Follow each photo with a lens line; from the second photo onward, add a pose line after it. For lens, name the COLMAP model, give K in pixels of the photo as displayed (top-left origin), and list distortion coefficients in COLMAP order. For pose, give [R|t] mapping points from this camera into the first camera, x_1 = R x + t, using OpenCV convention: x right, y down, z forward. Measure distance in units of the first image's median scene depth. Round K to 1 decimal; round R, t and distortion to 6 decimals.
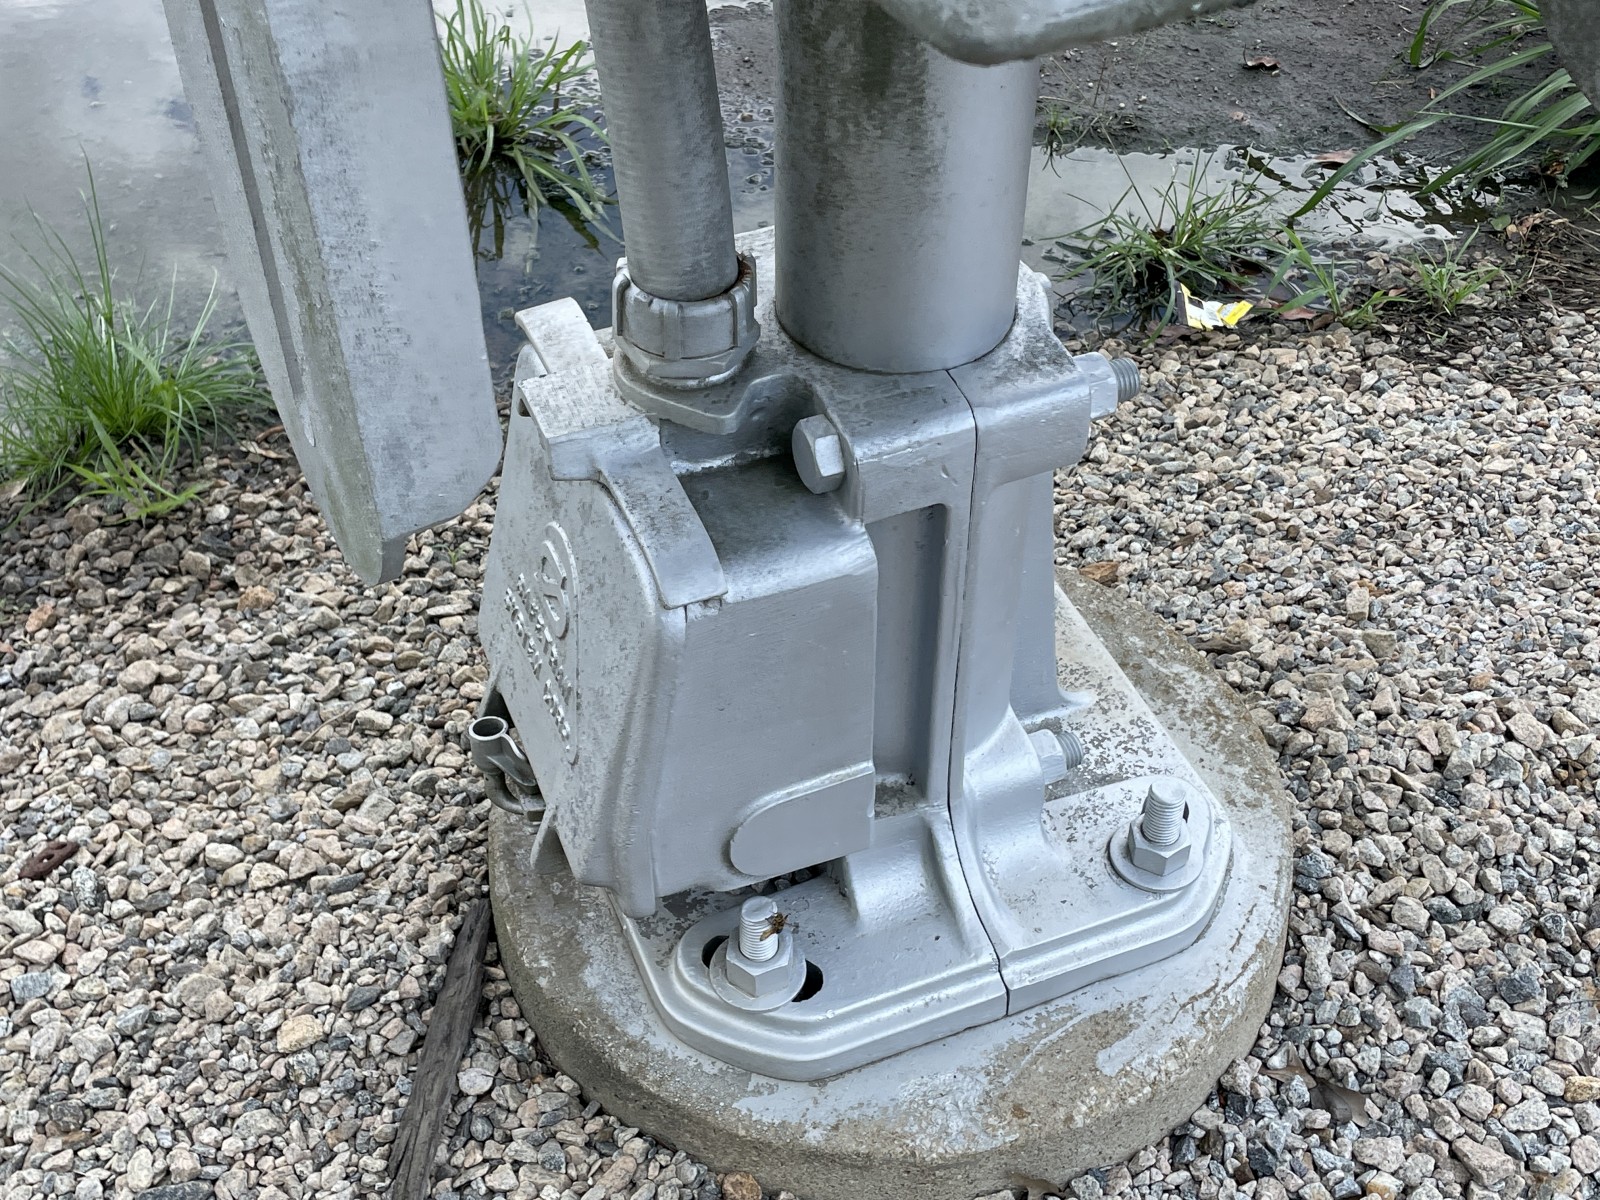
lens RADIAL K [[1906.7, 0, 752.8], [0, 1906.7, 599.0], [0, 0, 1]] dist [0.127928, -0.221413]
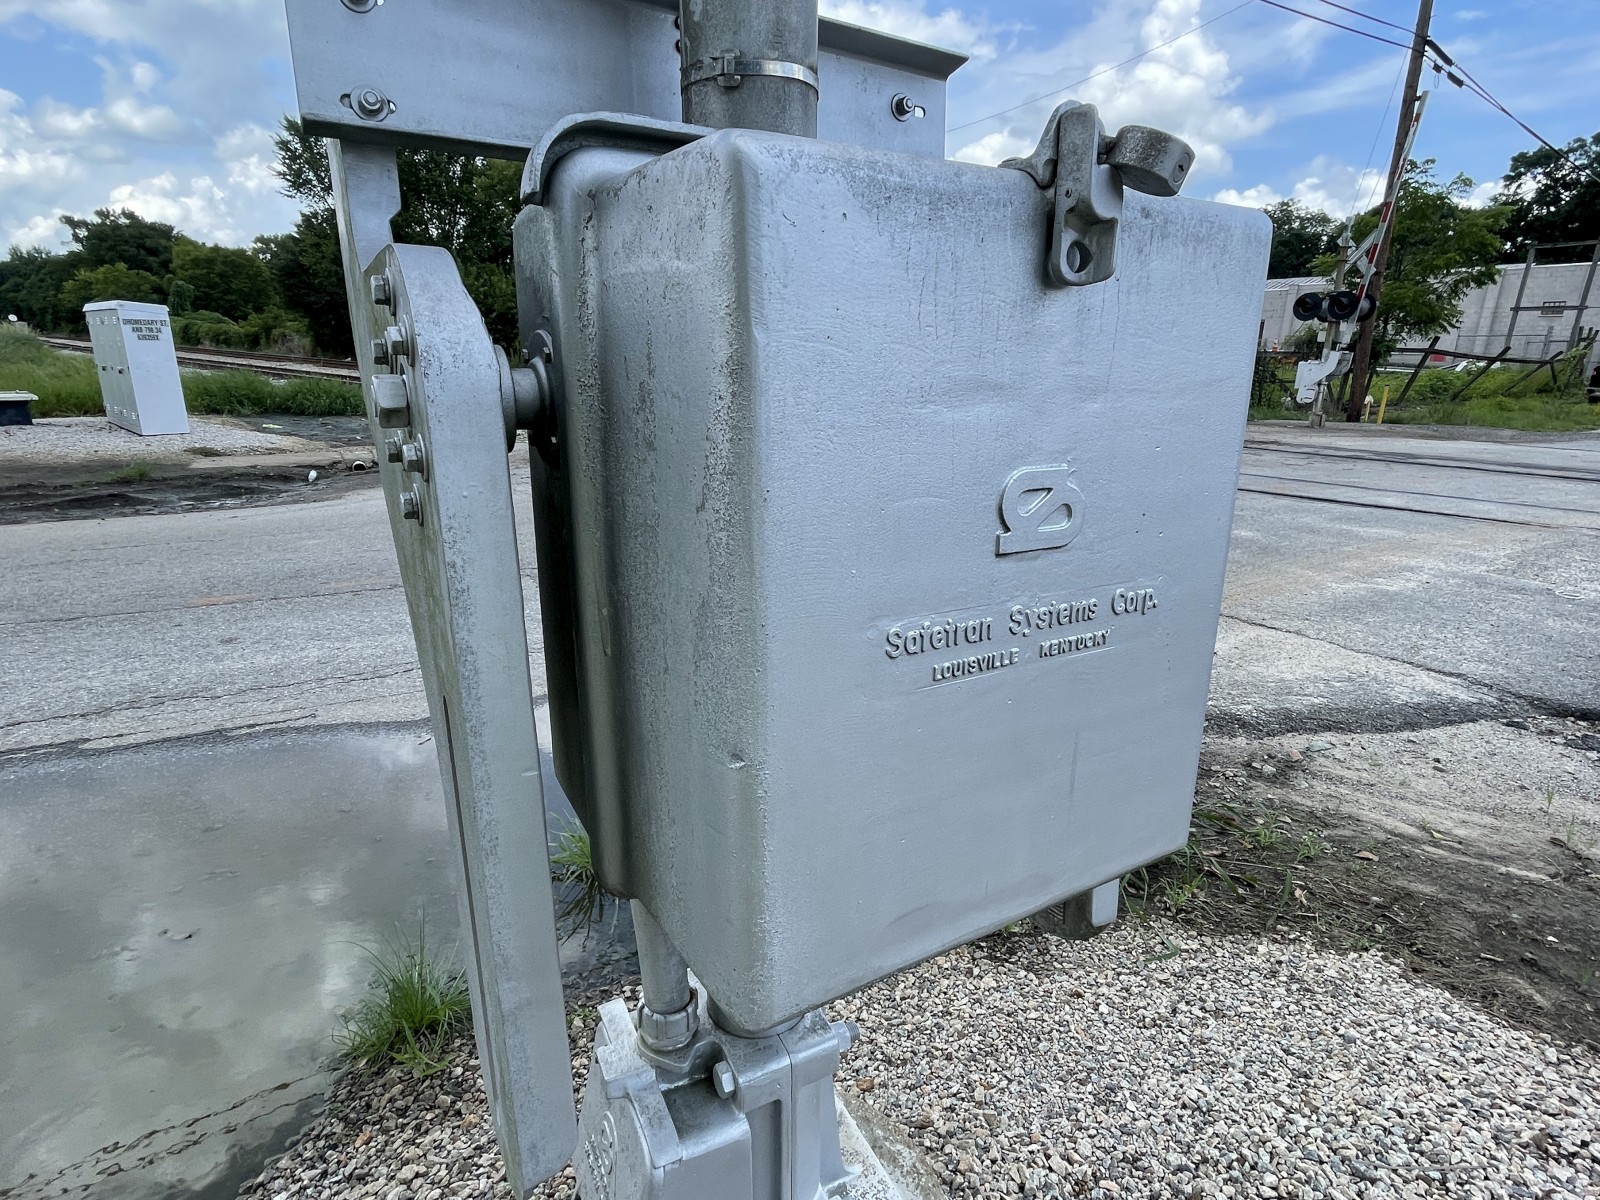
lens RADIAL K [[842.3, 0, 800.0], [0, 842.3, 600.0], [0, 0, 1]] dist [0.003270, 0.000844]
pose [[0.995914, -0.006209, 0.090093, 0.022687], [0.046491, 0.890525, -0.452552, -0.076760], [-0.077420, 0.454892, 0.887175, -0.112280]]
